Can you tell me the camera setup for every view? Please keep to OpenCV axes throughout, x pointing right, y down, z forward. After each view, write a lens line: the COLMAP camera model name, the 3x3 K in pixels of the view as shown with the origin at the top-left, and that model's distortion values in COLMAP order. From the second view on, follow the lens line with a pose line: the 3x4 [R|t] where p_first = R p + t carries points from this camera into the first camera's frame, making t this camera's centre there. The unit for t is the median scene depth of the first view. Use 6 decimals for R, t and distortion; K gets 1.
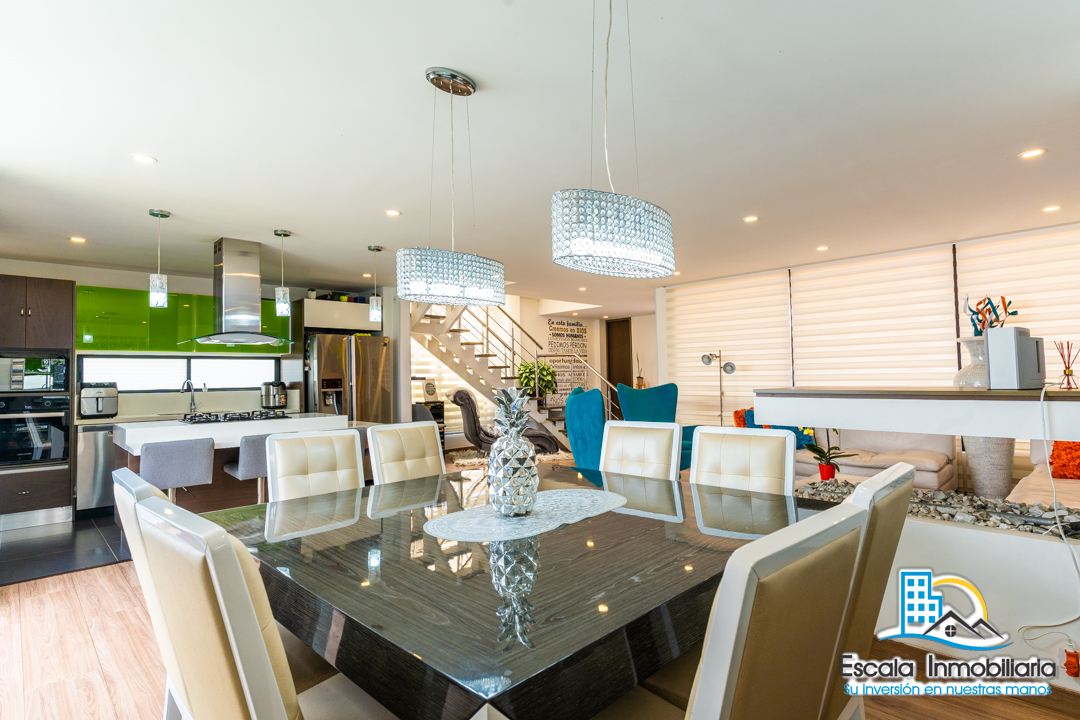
lens RADIAL K [[551.6, 0, 535.6], [0, 551.6, 356.9], [0, 0, 1]] dist [-0.002221, 0.000141]
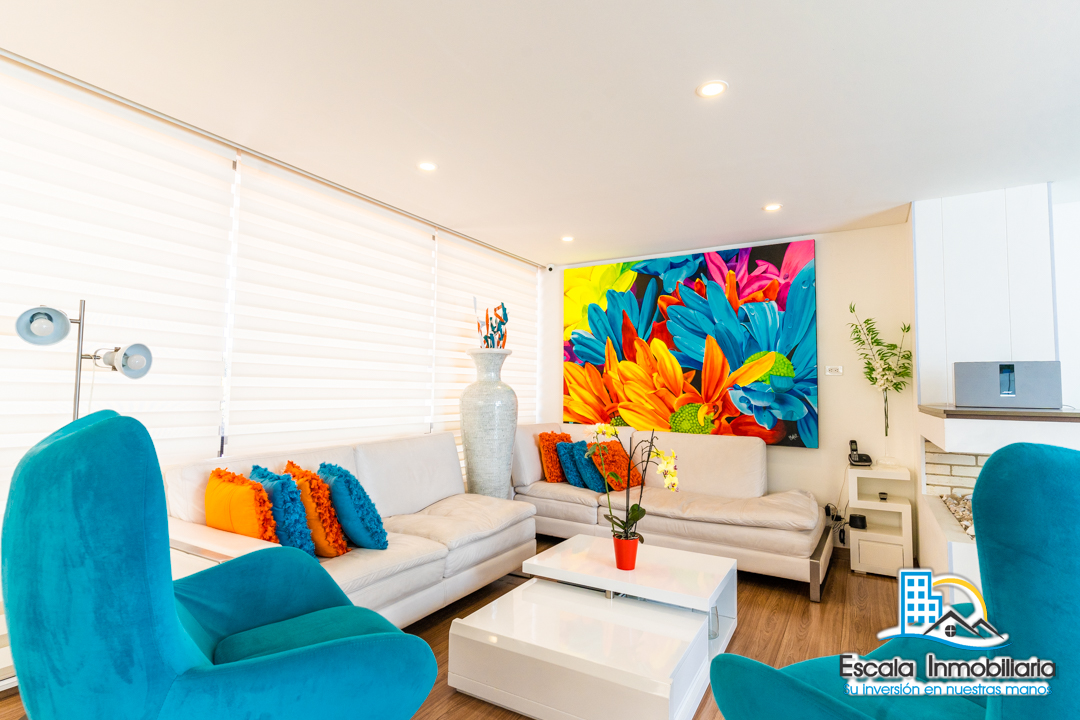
lens RADIAL K [[537.8, 0, 540.0], [0, 537.8, 360.0], [0, 0, 1]] dist [0.002333, 0.000178]
pose [[-0.256092, 0.073152, 0.963881, -0.022490], [-0.043864, 0.995226, -0.087185, 0.036385], [-0.965657, -0.064607, -0.251661, 0.828096]]
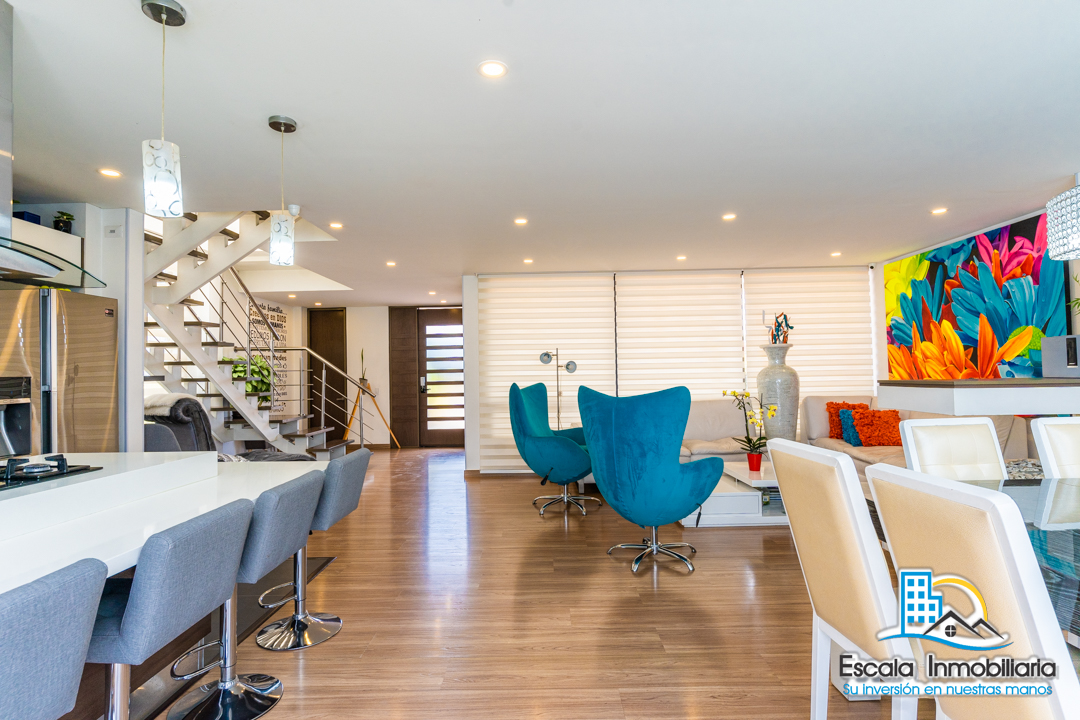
lens RADIAL K [[551.6, 0, 535.6], [0, 551.6, 356.9], [0, 0, 1]] dist [-0.002221, 0.000141]
pose [[0.713266, 0.030377, 0.700235, -0.363794], [-0.023350, 0.999536, -0.019577, 0.022491], [-0.700505, -0.002386, 0.713644, 0.343845]]
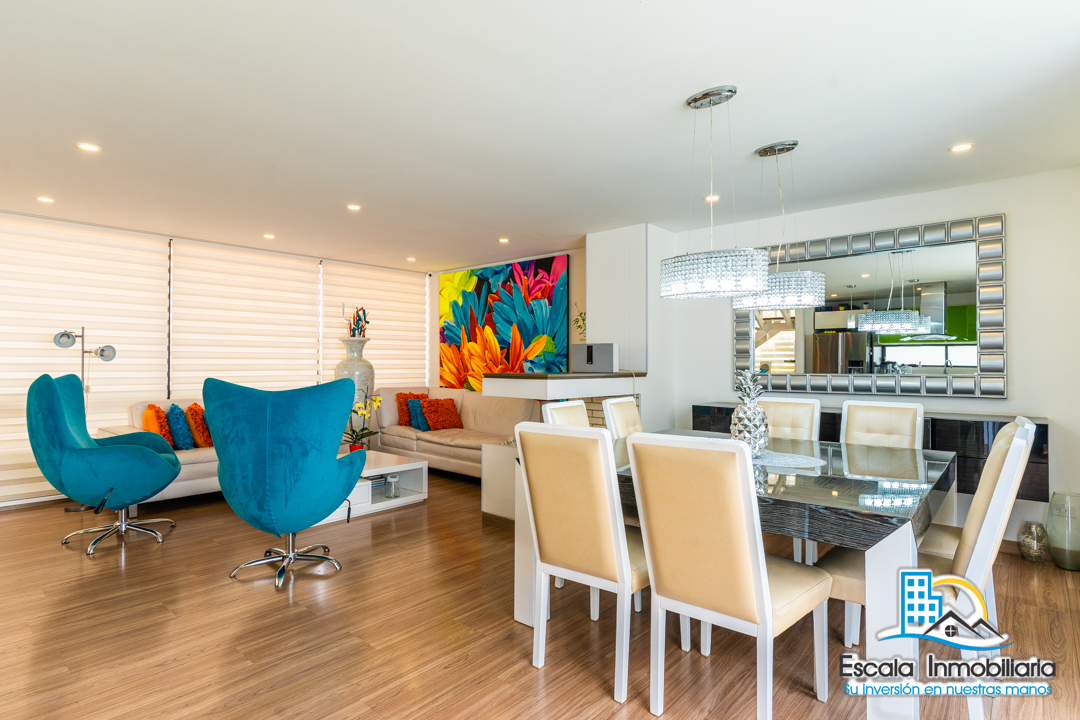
lens RADIAL K [[566.3, 0, 540.0], [0, 566.3, 360.0], [0, 0, 1]] dist [-0.003578, -0.000621]
pose [[-0.071012, 0.025431, 0.997151, -0.420302], [-0.038664, 0.998853, -0.028228, 0.027537], [-0.996726, -0.040558, -0.069948, 0.473178]]
